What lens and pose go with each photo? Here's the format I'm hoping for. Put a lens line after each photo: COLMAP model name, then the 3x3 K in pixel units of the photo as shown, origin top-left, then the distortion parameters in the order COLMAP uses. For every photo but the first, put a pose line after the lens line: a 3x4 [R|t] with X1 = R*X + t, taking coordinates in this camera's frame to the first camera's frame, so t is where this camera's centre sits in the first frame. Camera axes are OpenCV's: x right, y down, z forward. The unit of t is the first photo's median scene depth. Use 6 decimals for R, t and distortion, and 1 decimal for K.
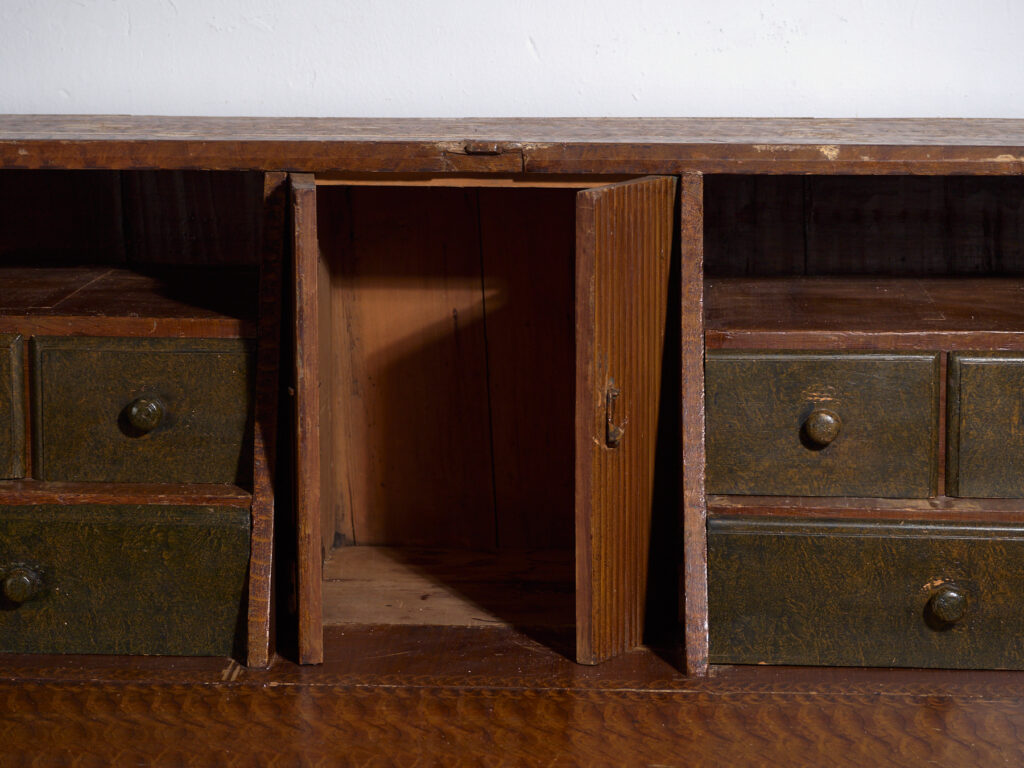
lens RADIAL K [[3409.9, 0, 512.9], [0, 3409.9, 387.1], [0, 0, 1]] dist [0.024523, 0.000000]
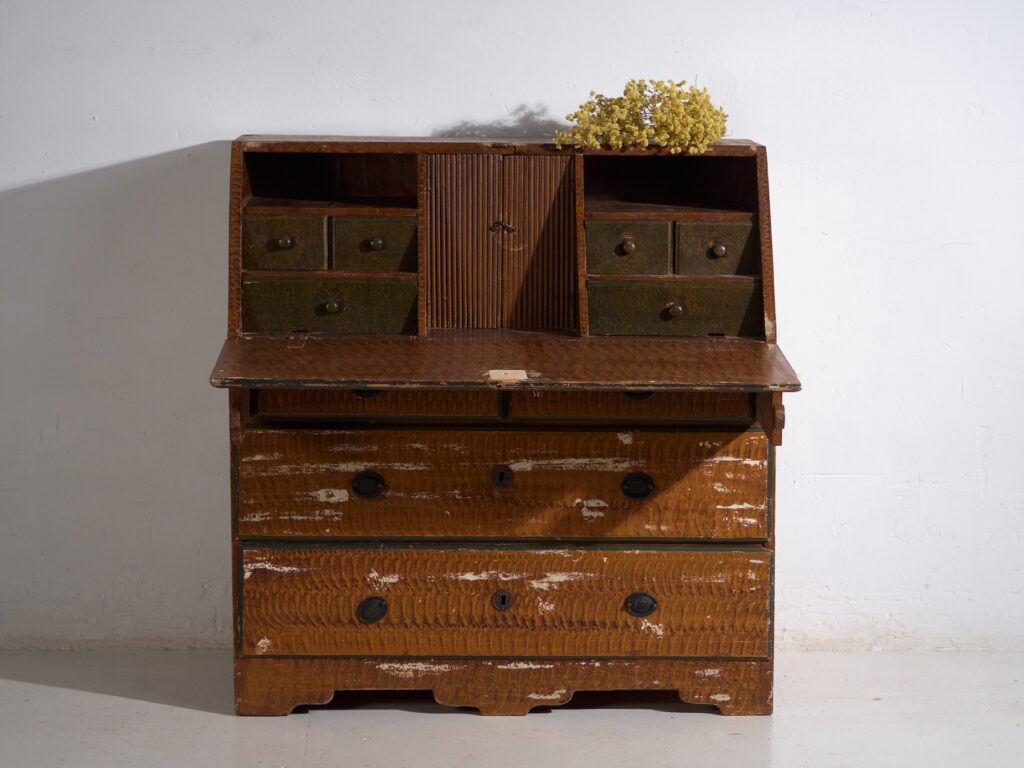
lens RADIAL K [[2542.0, 0, 556.2], [0, 2542.0, 368.4], [0, 0, 1]] dist [0.045882, 0.000000]
pose [[0.996183, -0.003403, 0.087225, -0.142536], [0.003710, 0.999987, -0.003355, 0.113358], [-0.087213, 0.003665, 0.996183, -1.001714]]
